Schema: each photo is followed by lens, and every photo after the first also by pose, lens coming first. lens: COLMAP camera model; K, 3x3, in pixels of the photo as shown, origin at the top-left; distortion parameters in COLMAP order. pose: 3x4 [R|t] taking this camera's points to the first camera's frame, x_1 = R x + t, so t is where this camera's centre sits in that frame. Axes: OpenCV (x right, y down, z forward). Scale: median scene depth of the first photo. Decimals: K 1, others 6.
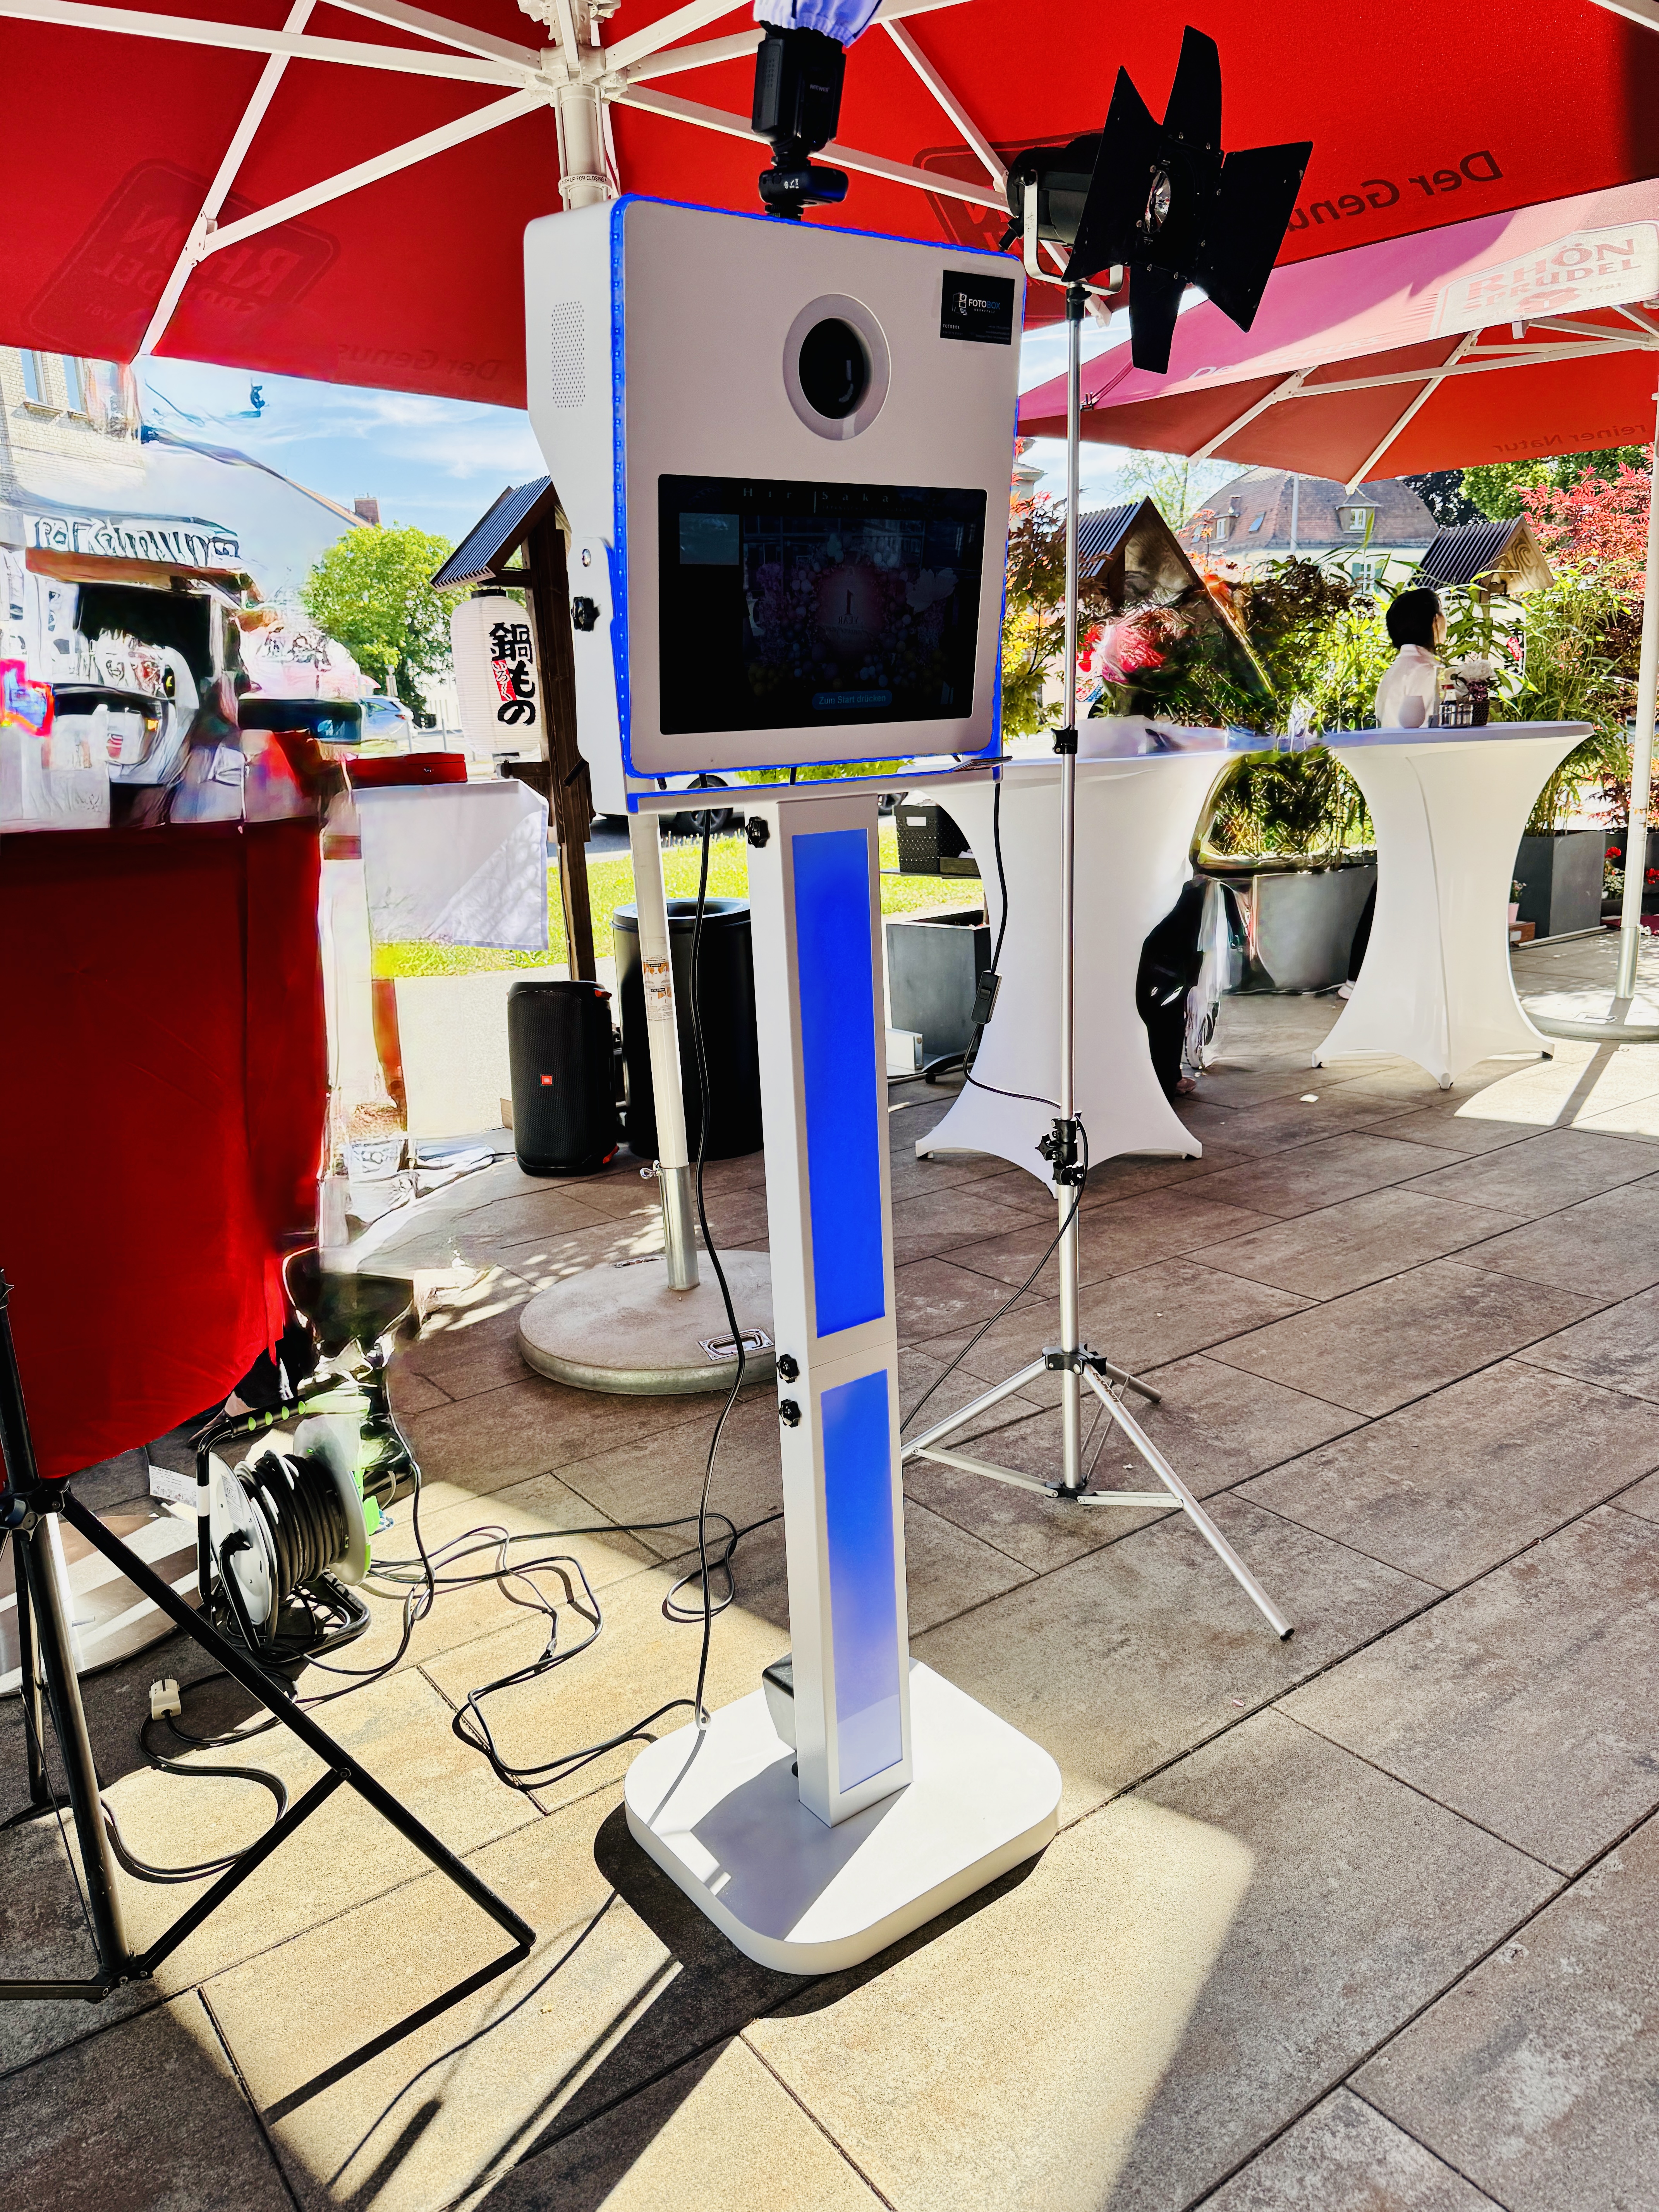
lens RADIAL K [[1572.7, 0, 831.6], [0, 1572.7, 1123.7], [0, 0, 1]] dist [0.034536, -0.046607]
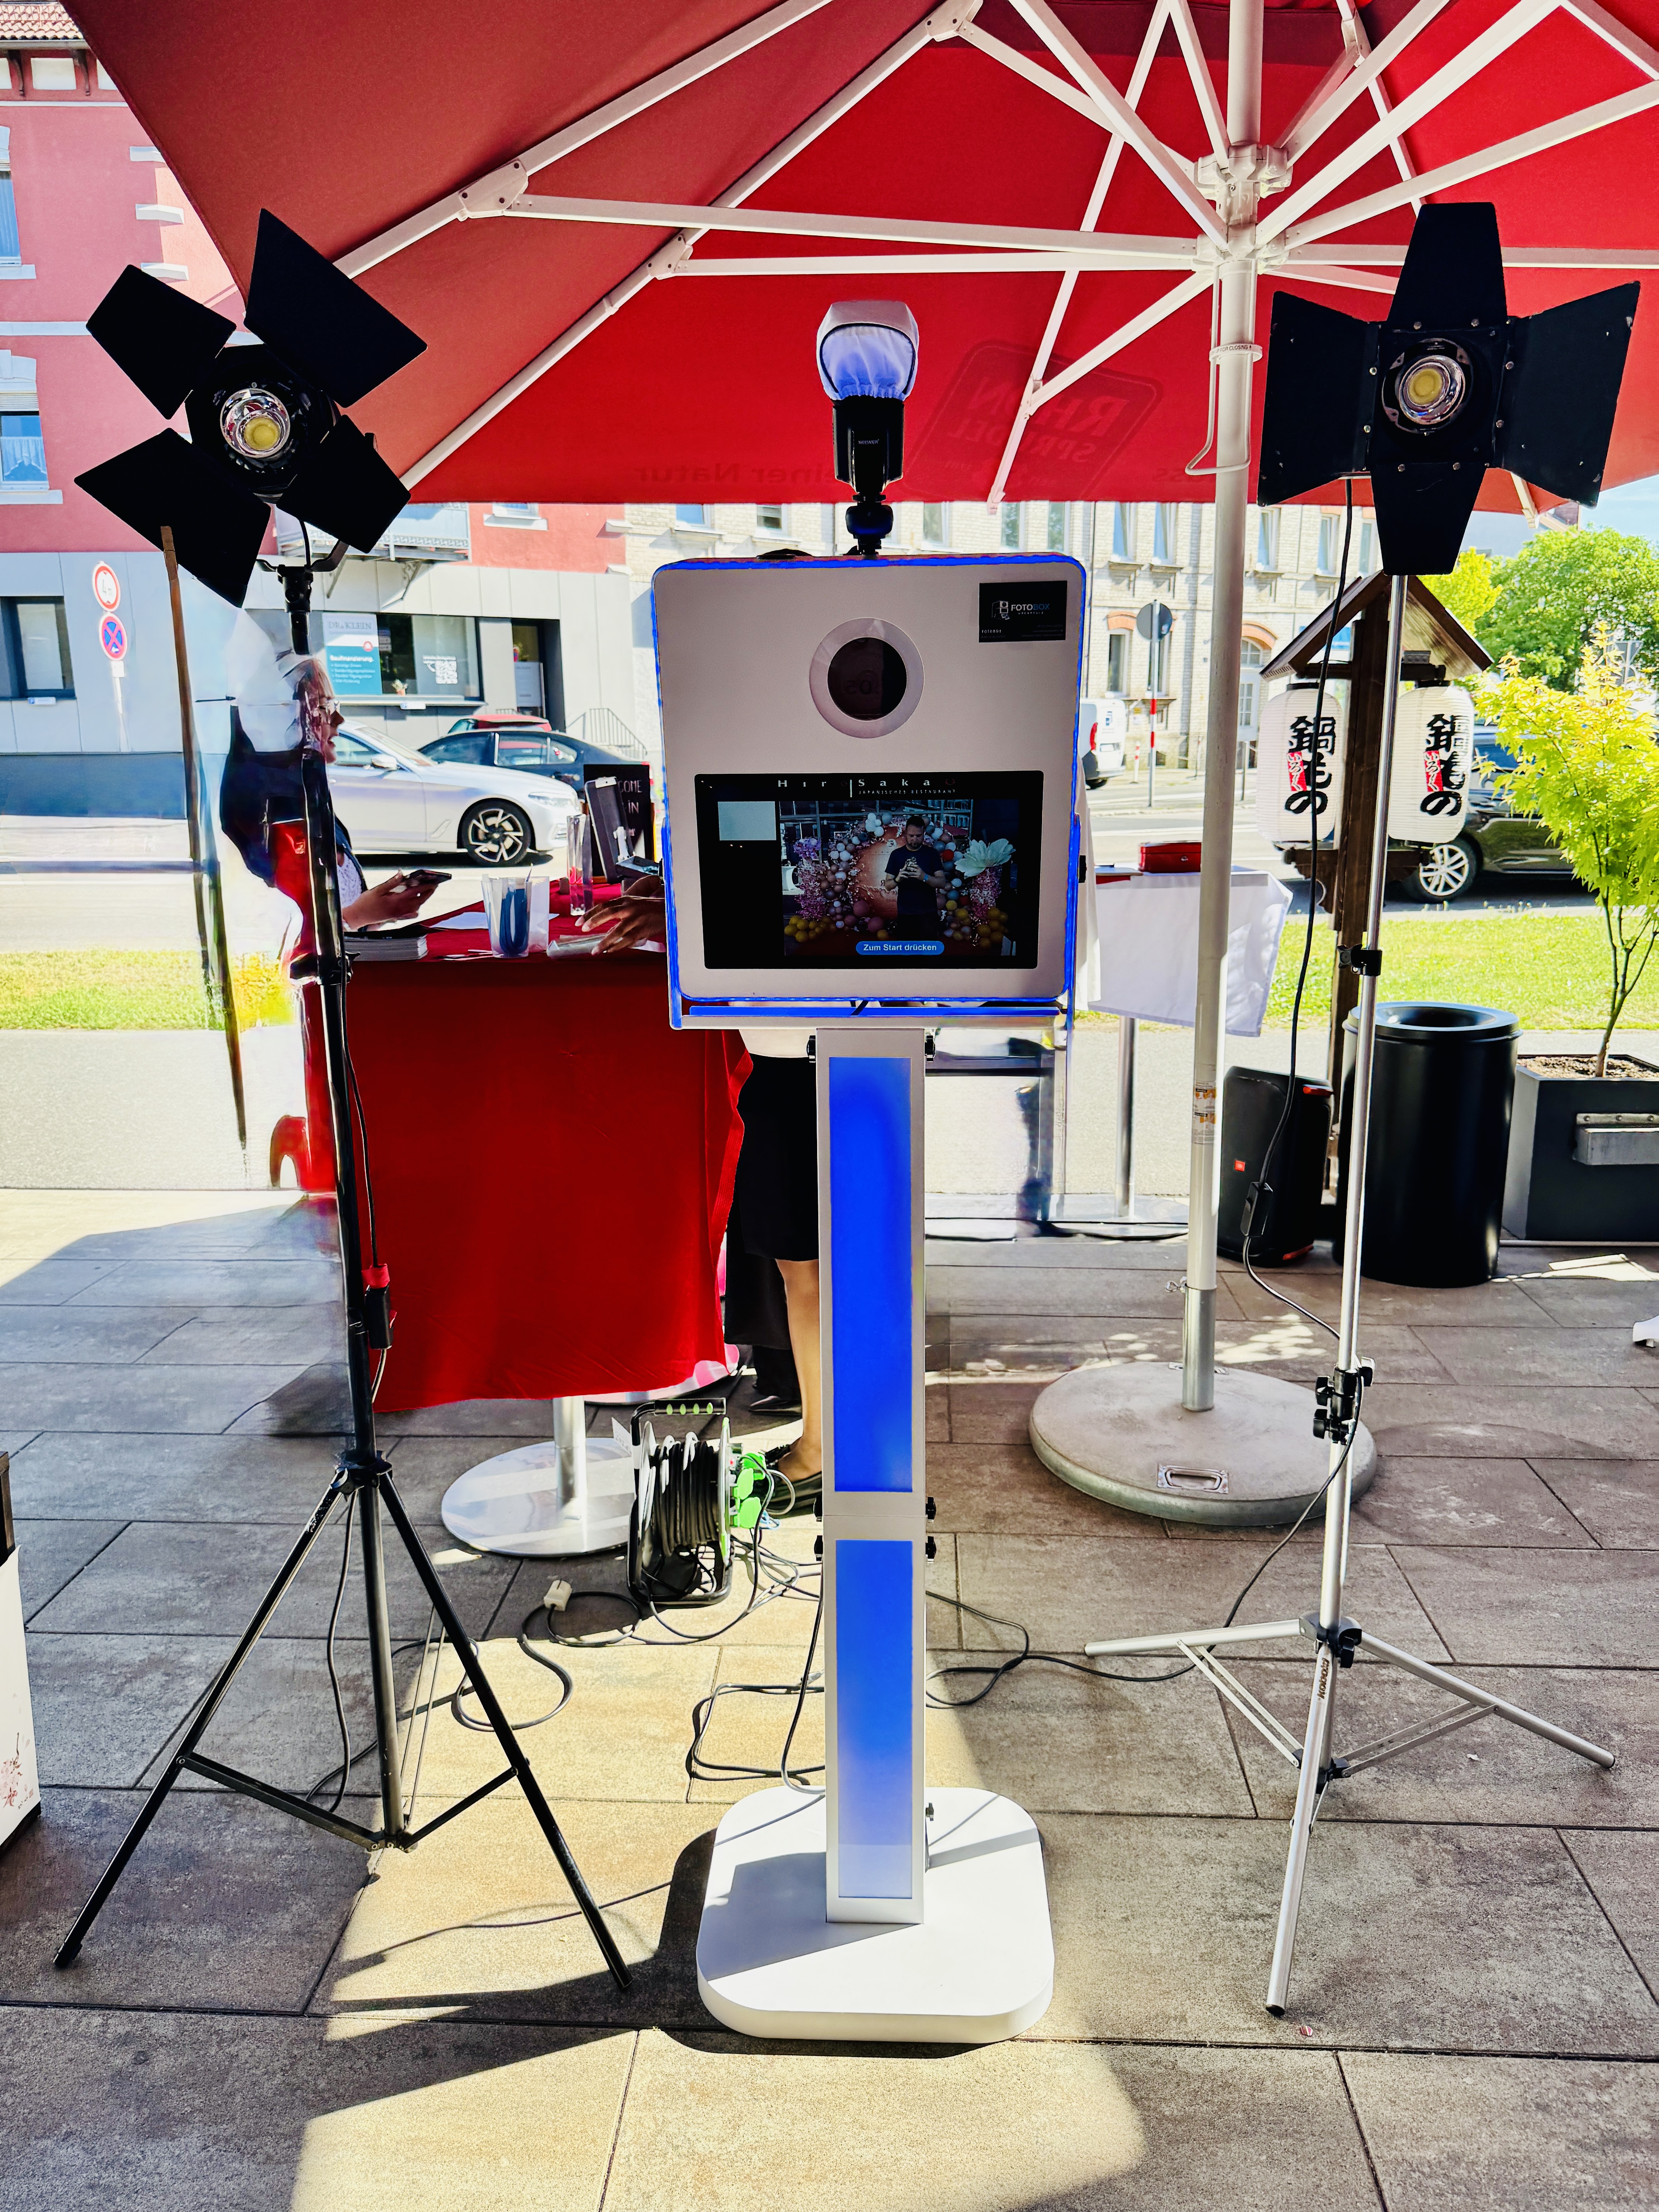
lens RADIAL K [[1572.7, 0, 805.1], [0, 1572.7, 1096.7], [0, 0, 1]] dist [0.034536, -0.046607]
pose [[0.772998, 0.178368, -0.608818, 0.530531], [-0.190742, 0.980603, 0.045112, -0.161598], [0.605055, 0.081256, 0.792027, 0.059025]]
